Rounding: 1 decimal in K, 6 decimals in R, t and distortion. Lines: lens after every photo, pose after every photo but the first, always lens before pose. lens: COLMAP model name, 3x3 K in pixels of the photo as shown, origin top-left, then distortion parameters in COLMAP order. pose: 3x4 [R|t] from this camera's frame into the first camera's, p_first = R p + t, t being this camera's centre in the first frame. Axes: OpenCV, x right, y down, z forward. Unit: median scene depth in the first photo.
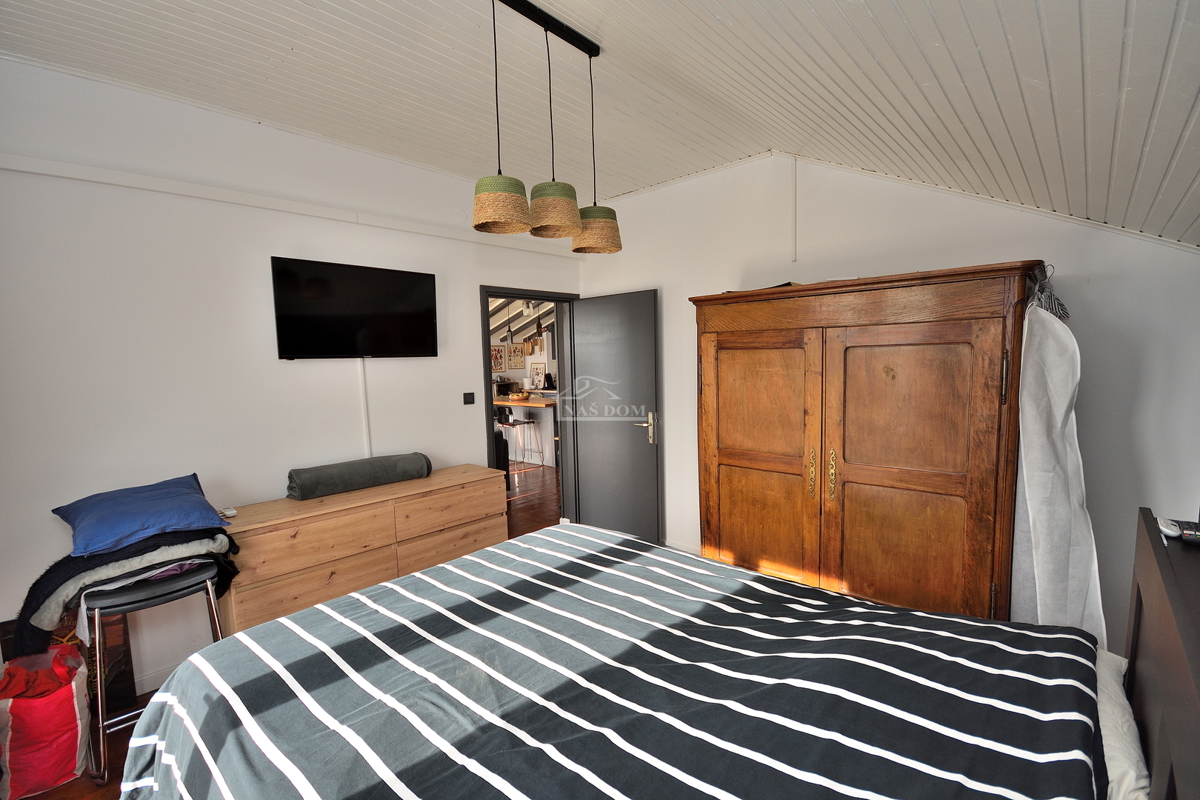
lens RADIAL K [[526.9, 0, 599.5], [0, 526.9, 406.5], [0, 0, 1]] dist [0.009369, -0.009186]
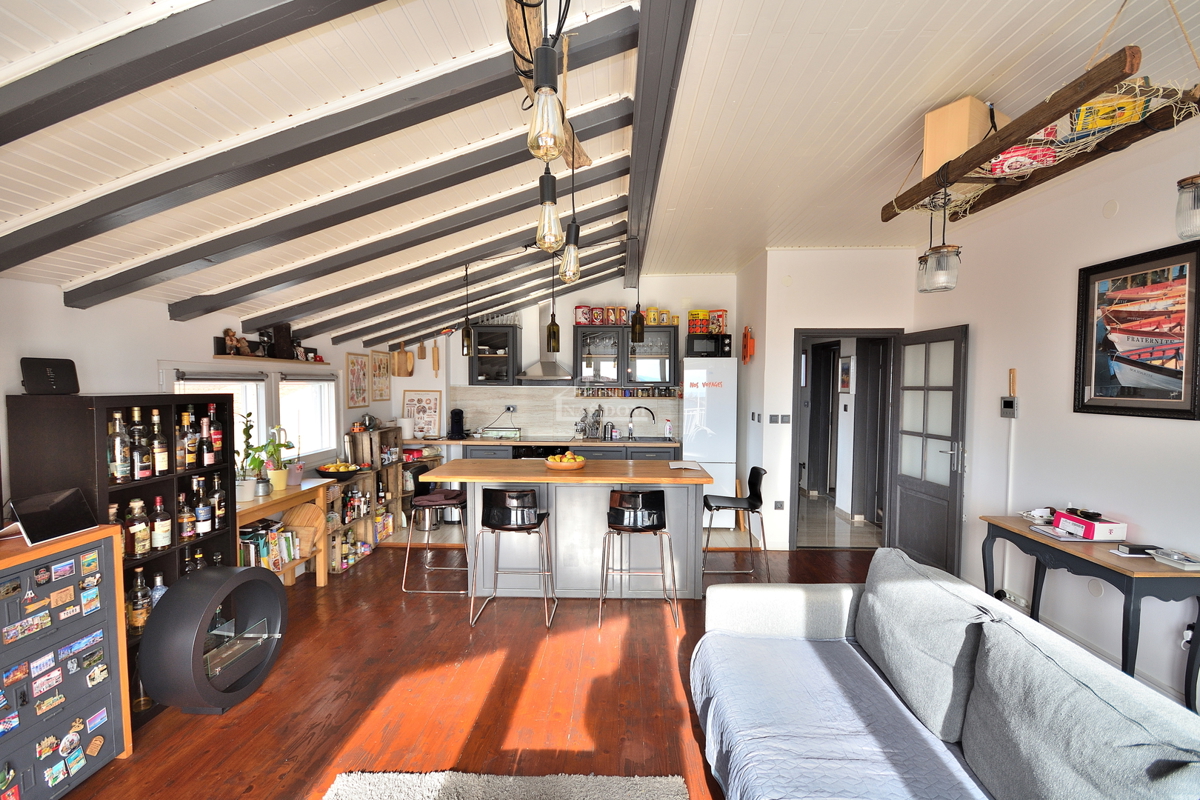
lens RADIAL K [[526.9, 0, 605.3], [0, 526.9, 409.8], [0, 0, 1]] dist [0.009369, -0.009186]
pose [[0.755255, 0.007555, 0.655387, -0.339784], [0.027675, 0.998674, -0.043405, -0.033914], [-0.654846, 0.050920, 0.754045, 0.465963]]
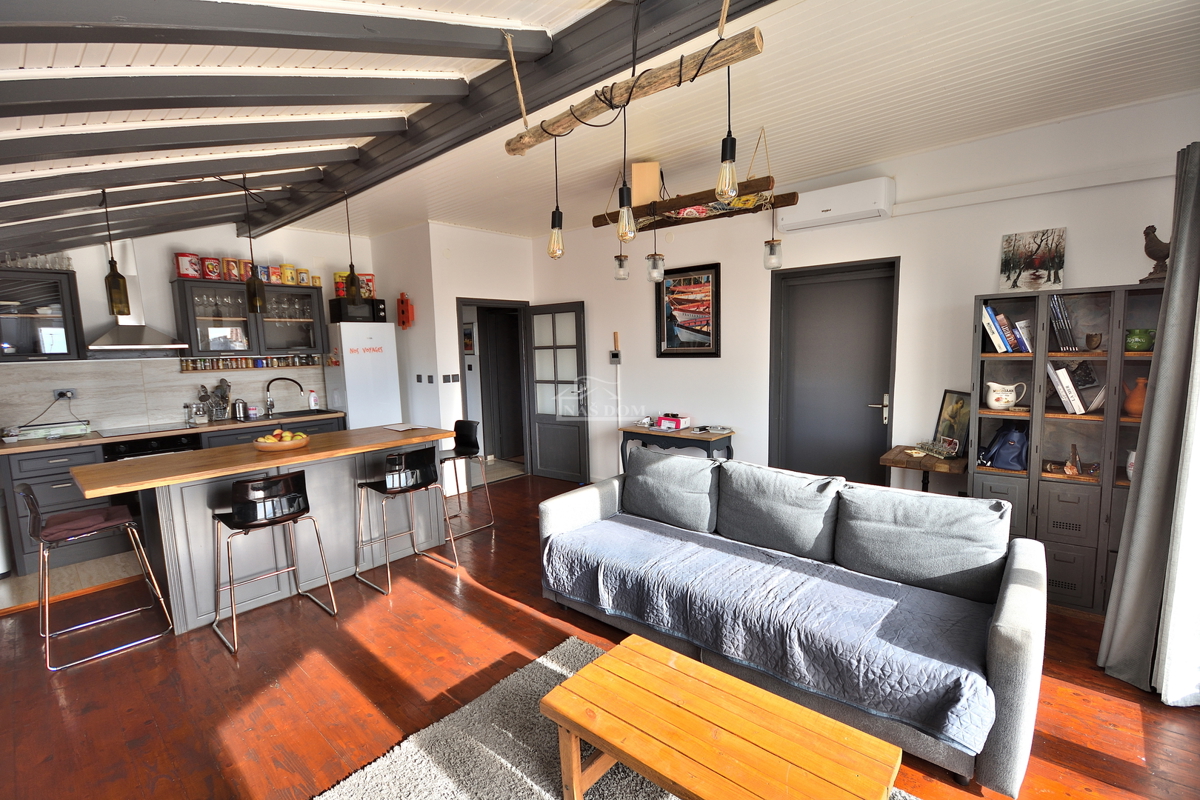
lens RADIAL K [[526.9, 0, 595.2], [0, 526.9, 408.6], [0, 0, 1]] dist [0.009369, -0.009186]
pose [[-0.010100, -0.081061, 0.996658, -0.439444], [0.117426, 0.989716, 0.081686, -0.037953], [-0.993030, 0.117858, -0.000477, 0.575013]]
